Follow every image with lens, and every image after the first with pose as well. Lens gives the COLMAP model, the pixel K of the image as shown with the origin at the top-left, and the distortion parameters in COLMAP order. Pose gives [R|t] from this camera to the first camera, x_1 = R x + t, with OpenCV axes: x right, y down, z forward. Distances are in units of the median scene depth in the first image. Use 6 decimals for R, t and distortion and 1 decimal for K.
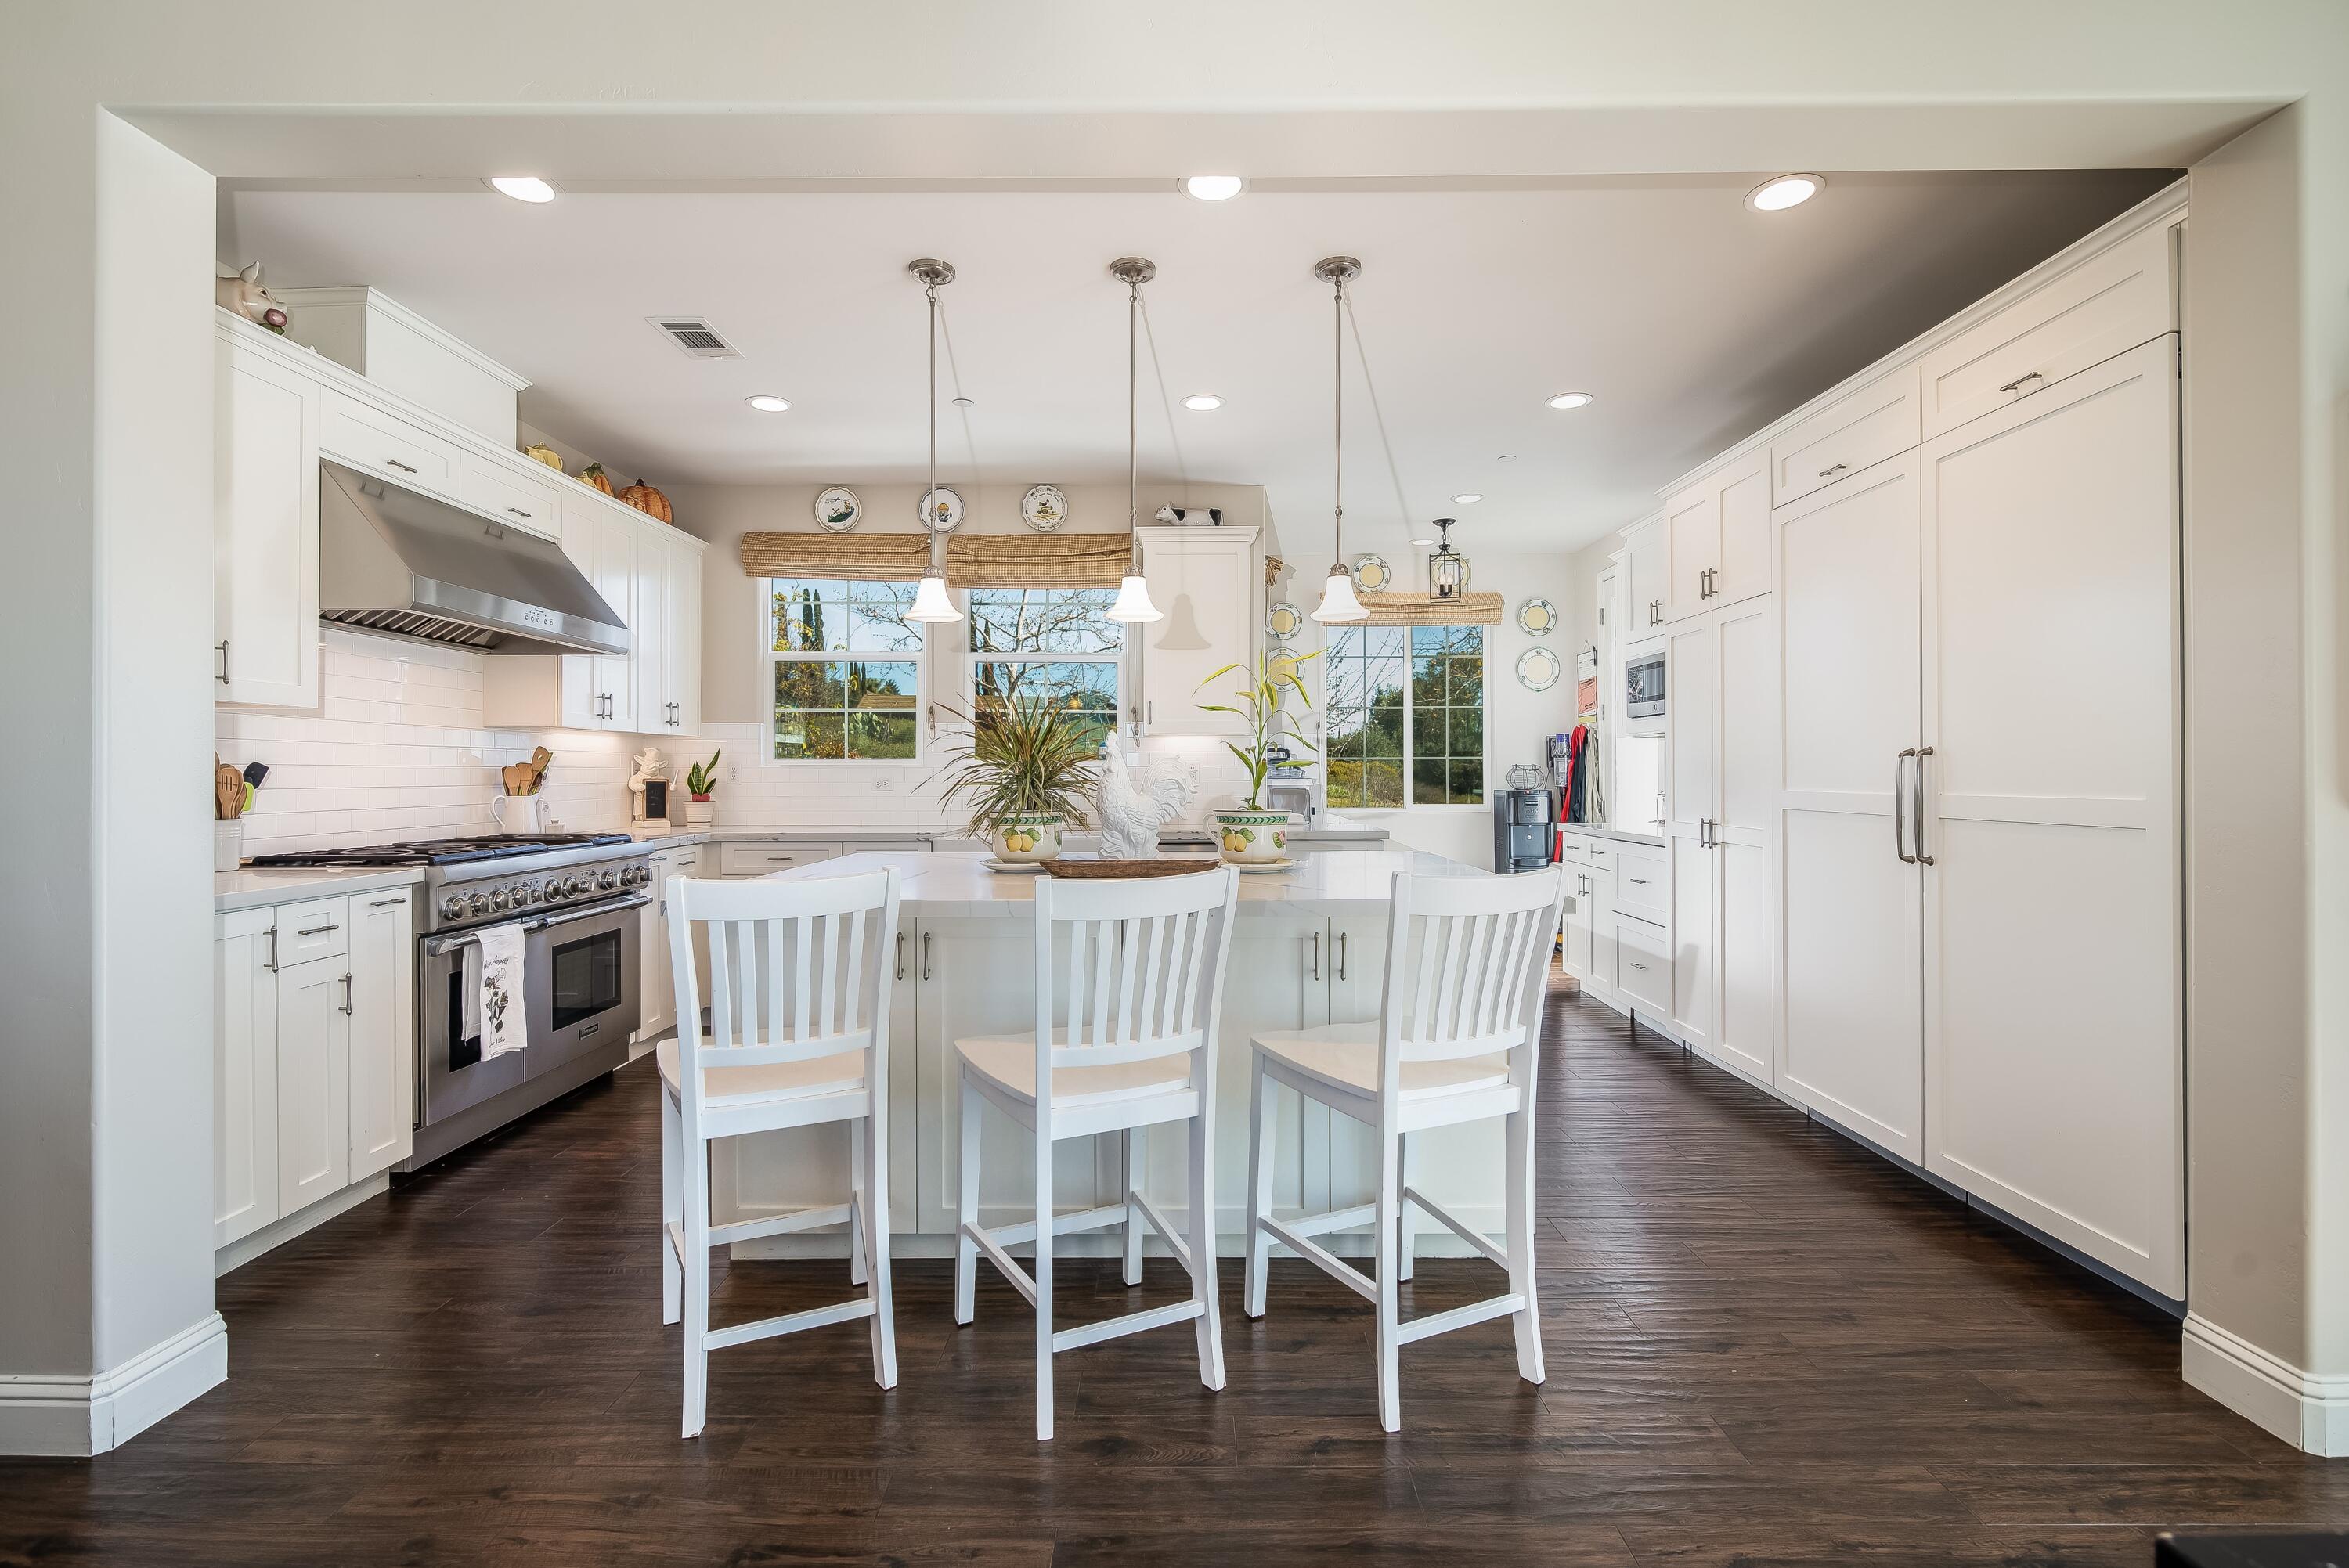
lens RADIAL K [[1096.0, 0, 1190.0], [0, 1096.0, 774.9], [0, 0, 1]] dist [-0.002556, 0.000633]
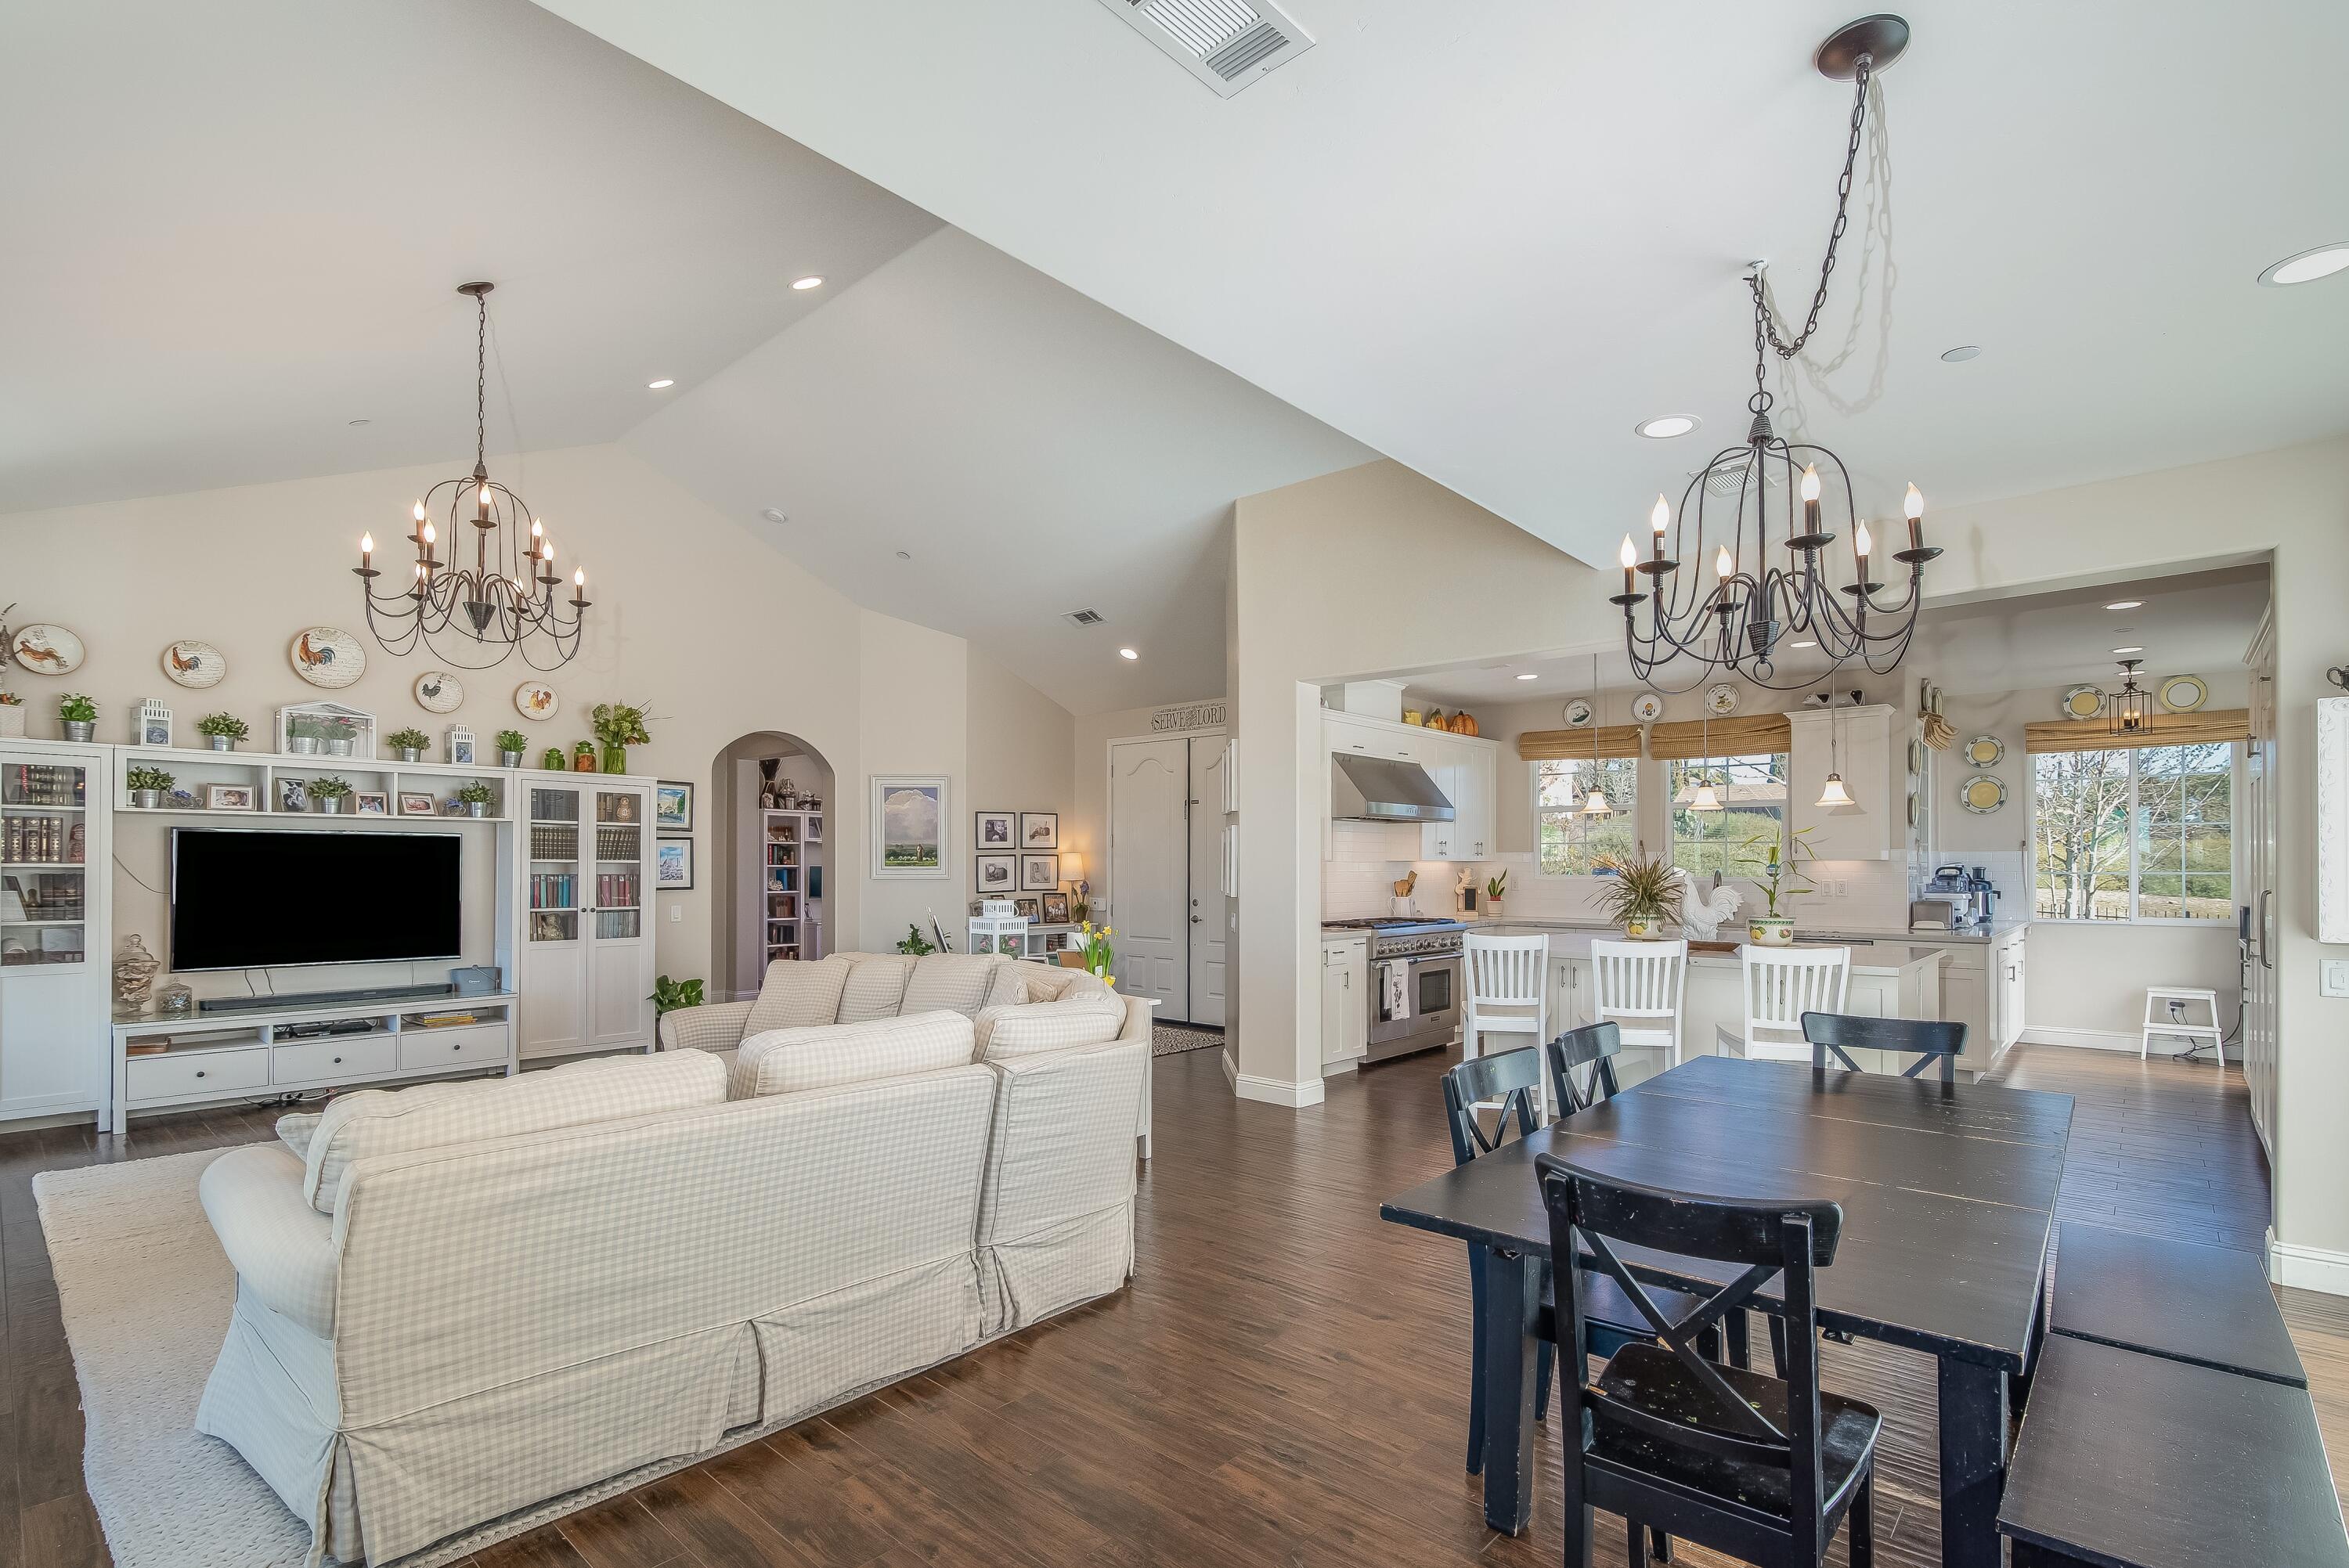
lens RADIAL K [[1096.0, 0, 1201.8], [0, 1096.0, 841.9], [0, 0, 1]] dist [-0.002556, 0.000633]
pose [[0.760625, -0.010612, -0.649105, 0.437220], [-0.004925, 0.999743, -0.022115, -0.039384], [0.649173, 0.020018, 0.760377, -0.820985]]
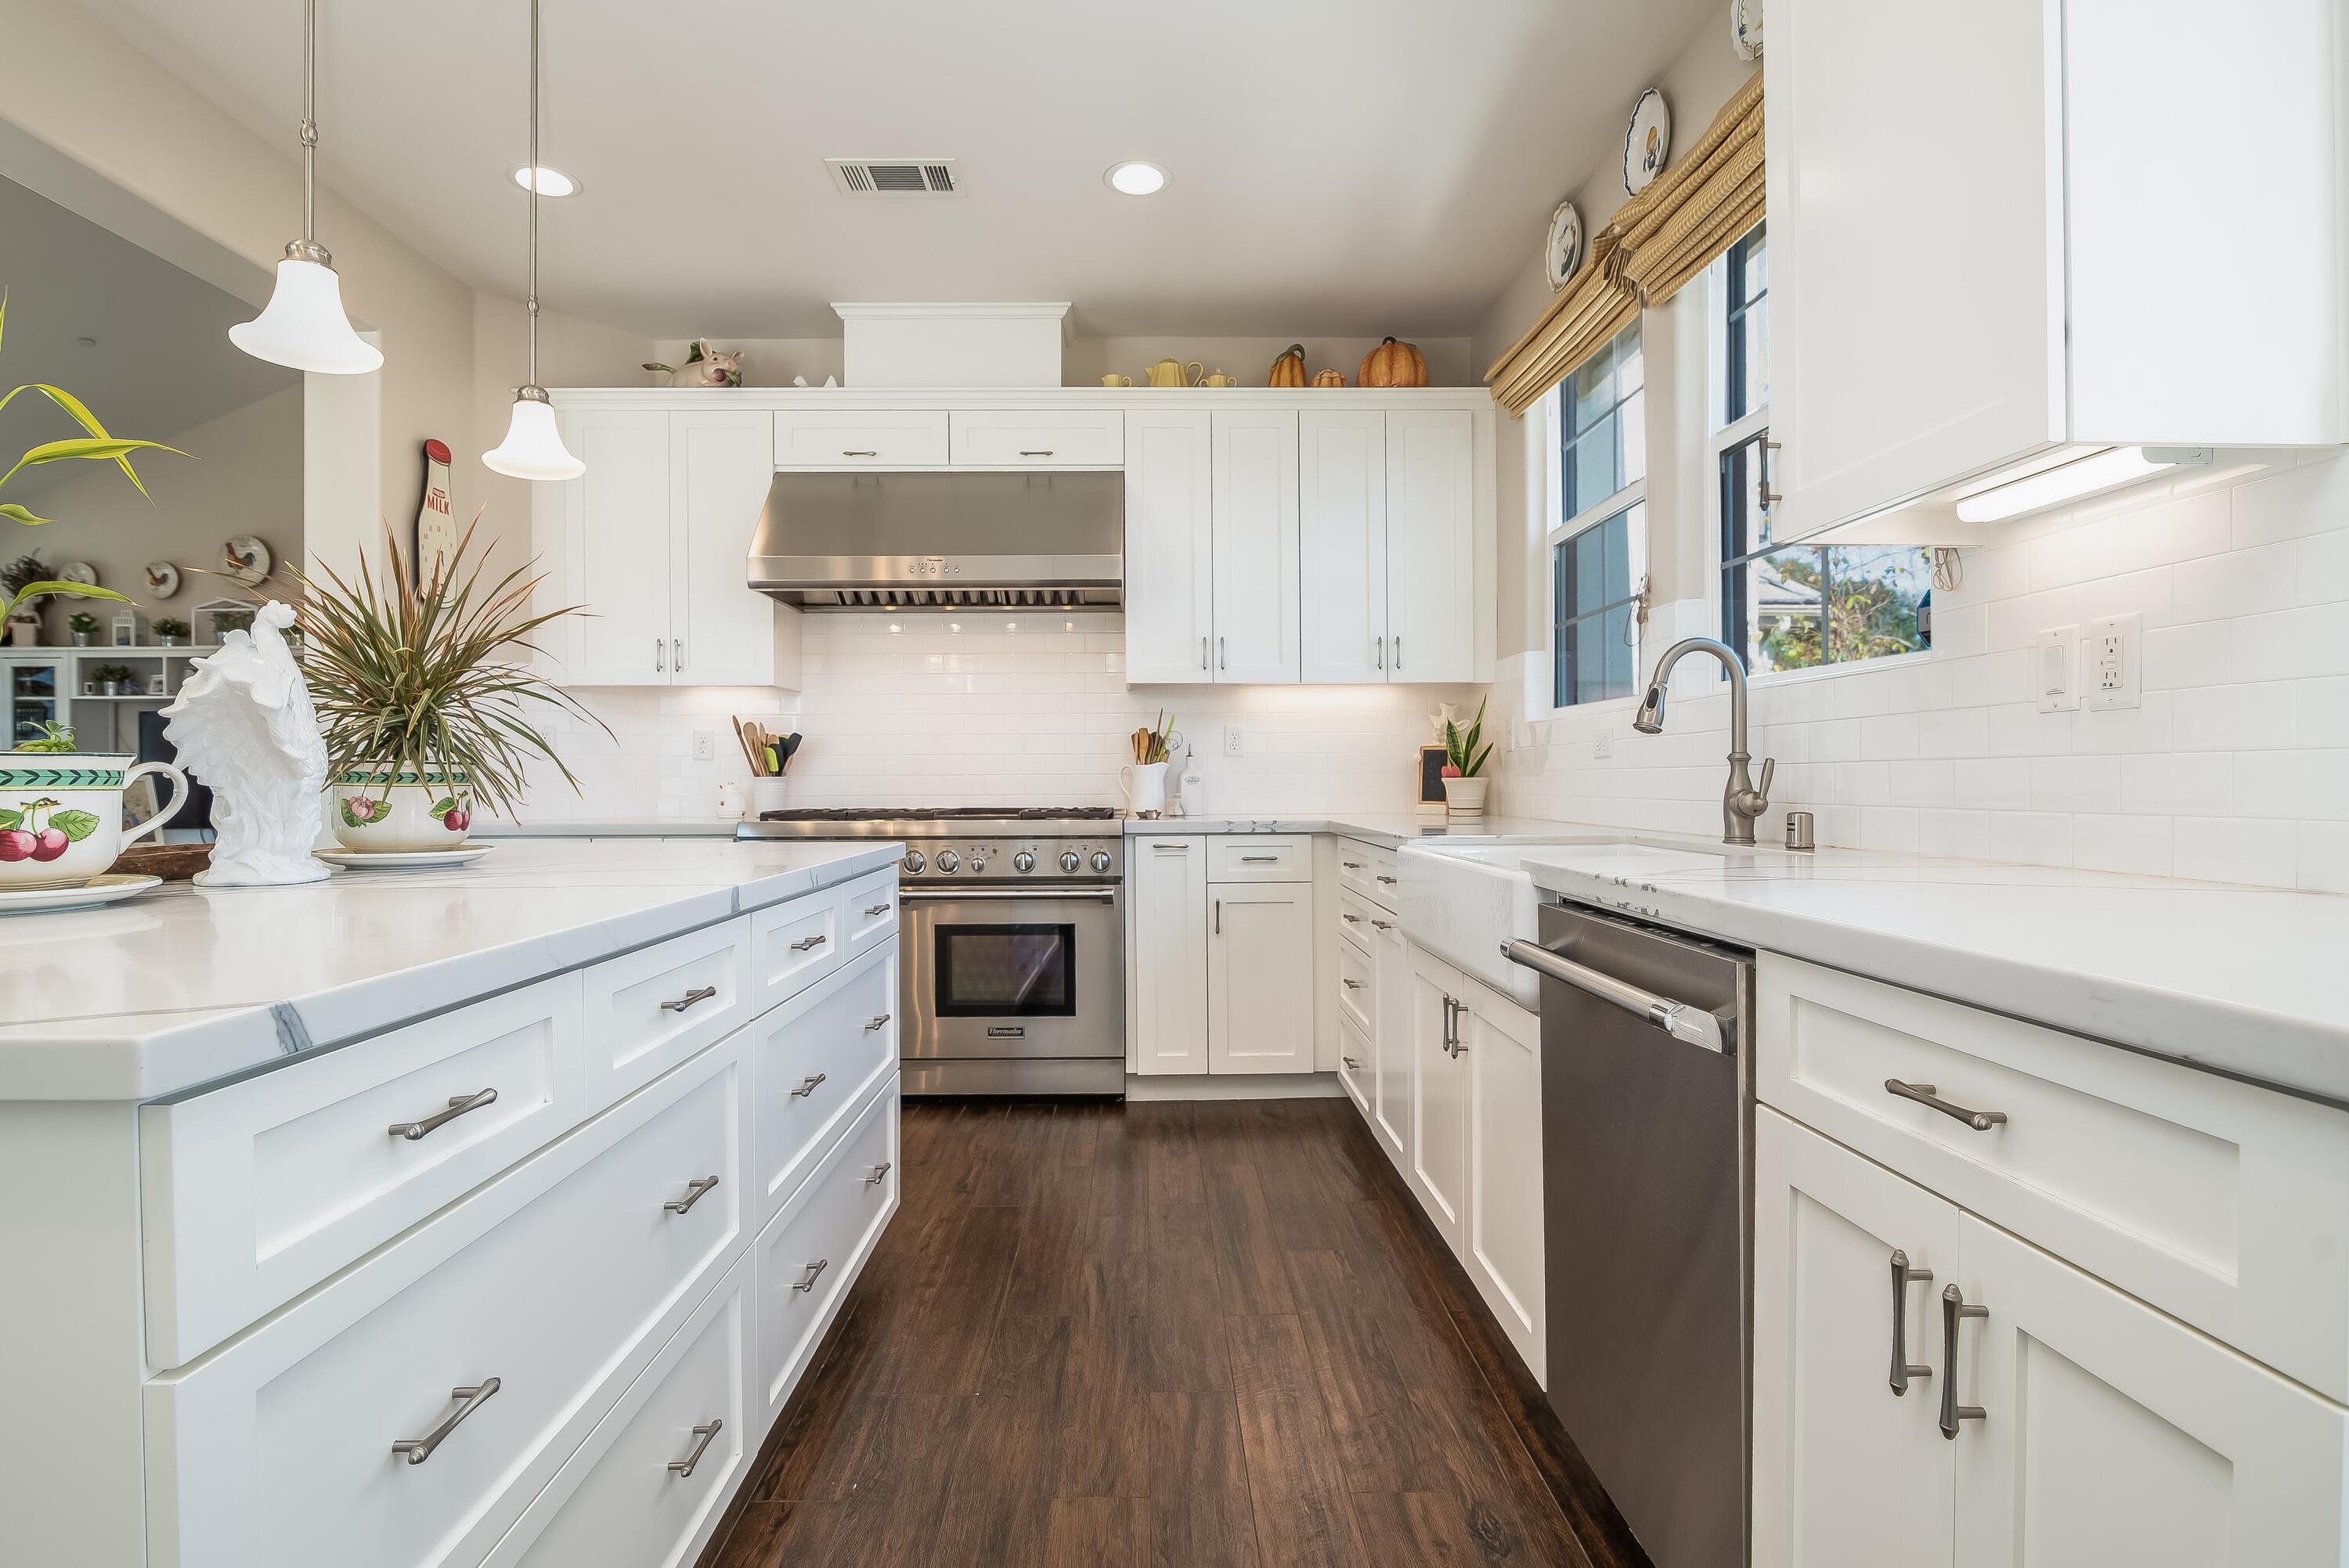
lens RADIAL K [[1137.9, 0, 1172.0], [0, 1137.9, 776.5], [0, 0, 1]] dist [-0.016210, 0.000217]
pose [[0.023828, 0.002931, -0.999712, 0.367123], [0.004369, 0.999986, 0.003036, 0.030516], [0.999707, -0.004440, 0.023814, 1.158082]]
